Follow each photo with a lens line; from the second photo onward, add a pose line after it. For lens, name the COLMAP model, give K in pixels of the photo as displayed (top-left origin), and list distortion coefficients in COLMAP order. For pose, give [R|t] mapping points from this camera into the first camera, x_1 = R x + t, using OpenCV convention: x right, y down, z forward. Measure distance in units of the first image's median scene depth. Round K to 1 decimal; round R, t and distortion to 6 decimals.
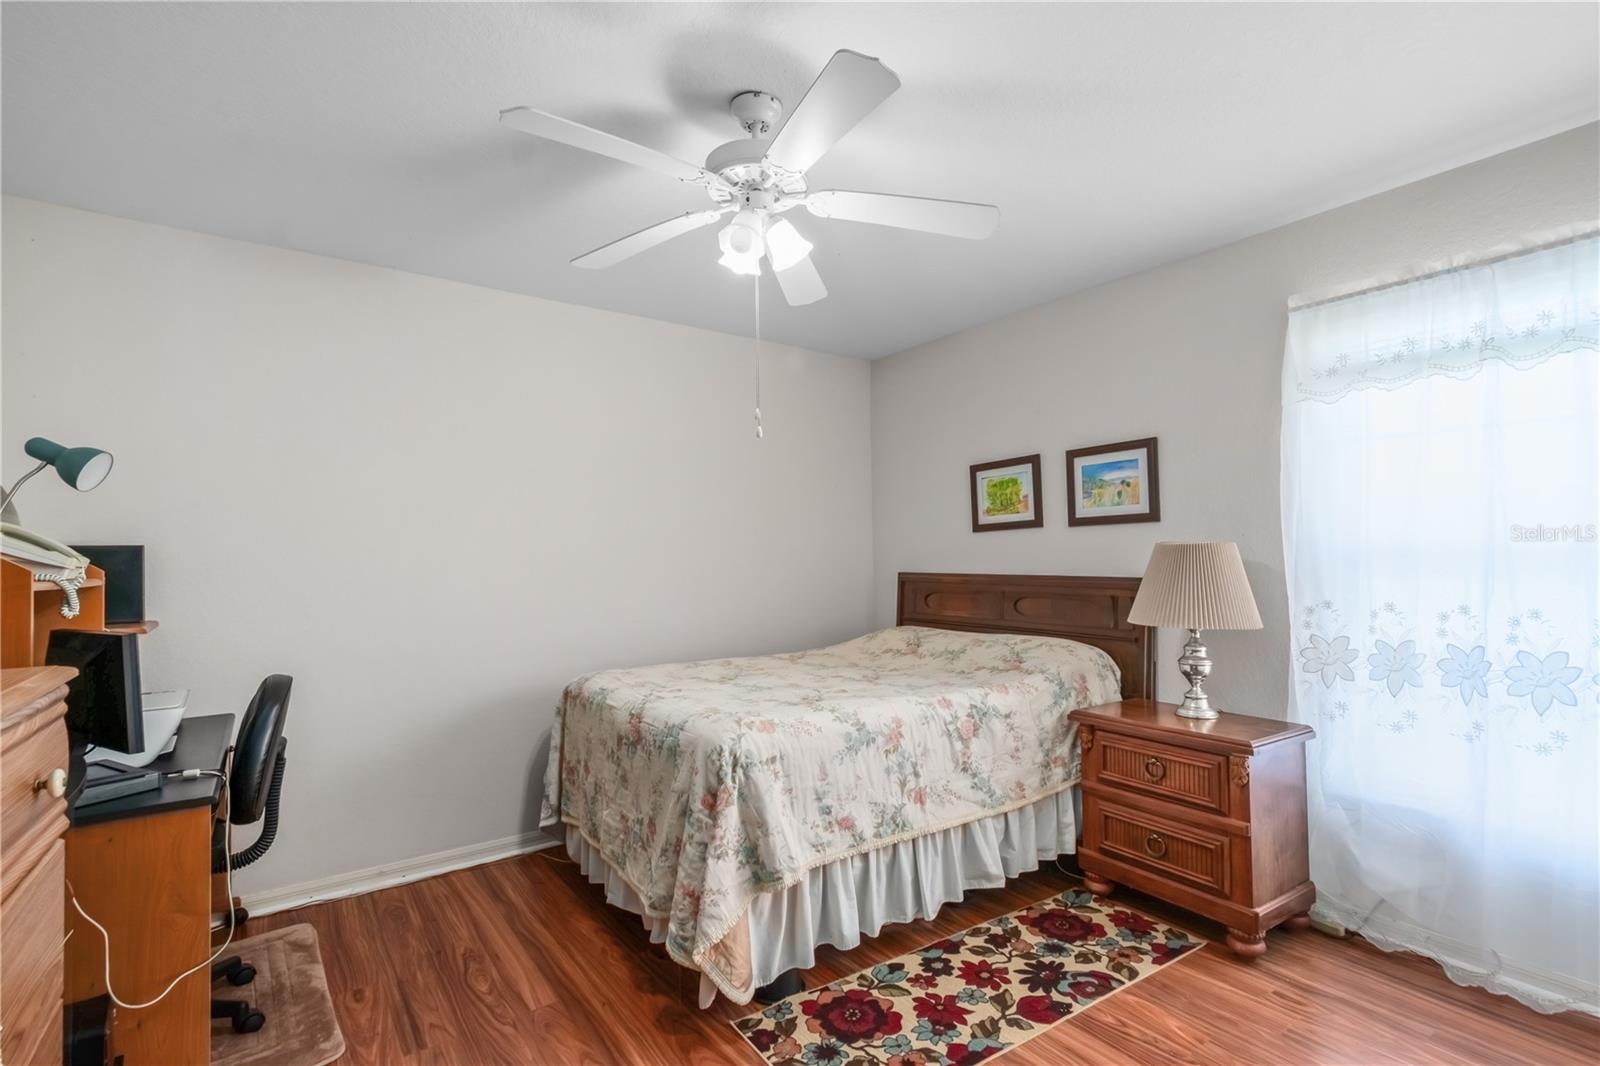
lens RADIAL K [[728.2, 0, 801.3], [0, 728.2, 538.8], [0, 0, 1]] dist [-0.001774, -0.000445]
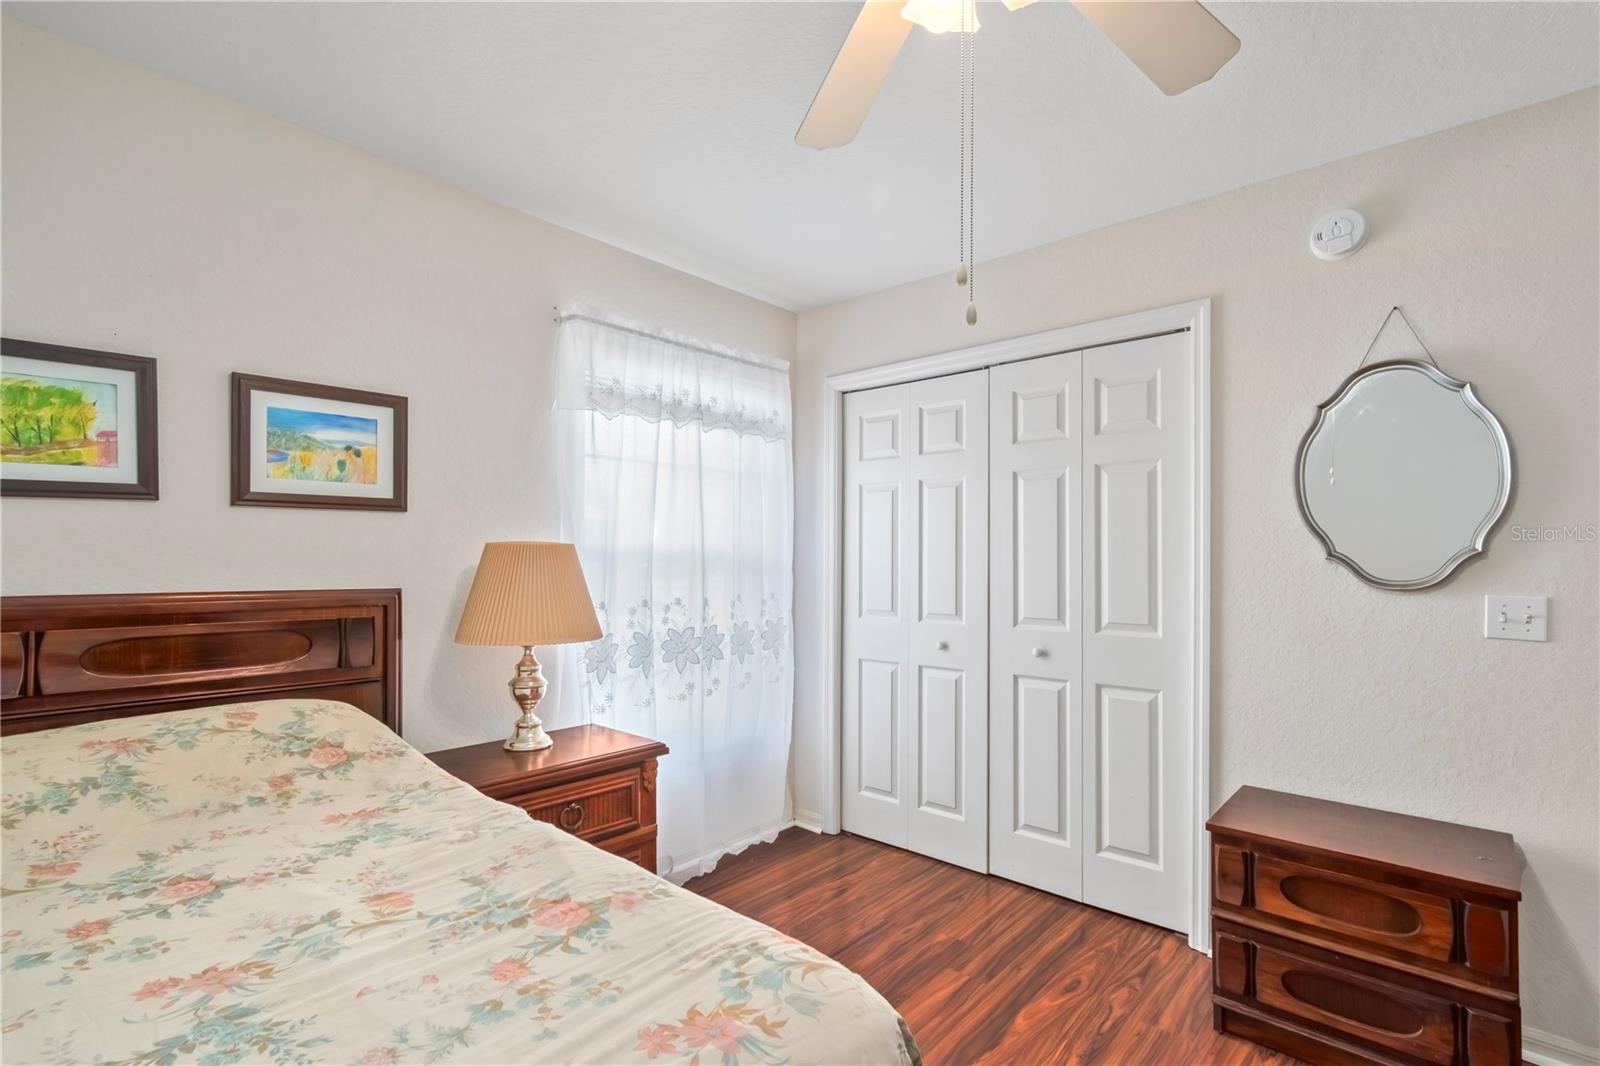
lens RADIAL K [[728.2, 0, 802.1], [0, 728.2, 548.0], [0, 0, 1]] dist [-0.001774, -0.000445]
pose [[-0.205576, 0.020881, 0.978418, -0.304724], [-0.028843, 0.999209, -0.027385, 0.020955], [-0.978216, -0.033850, -0.204811, 0.730351]]
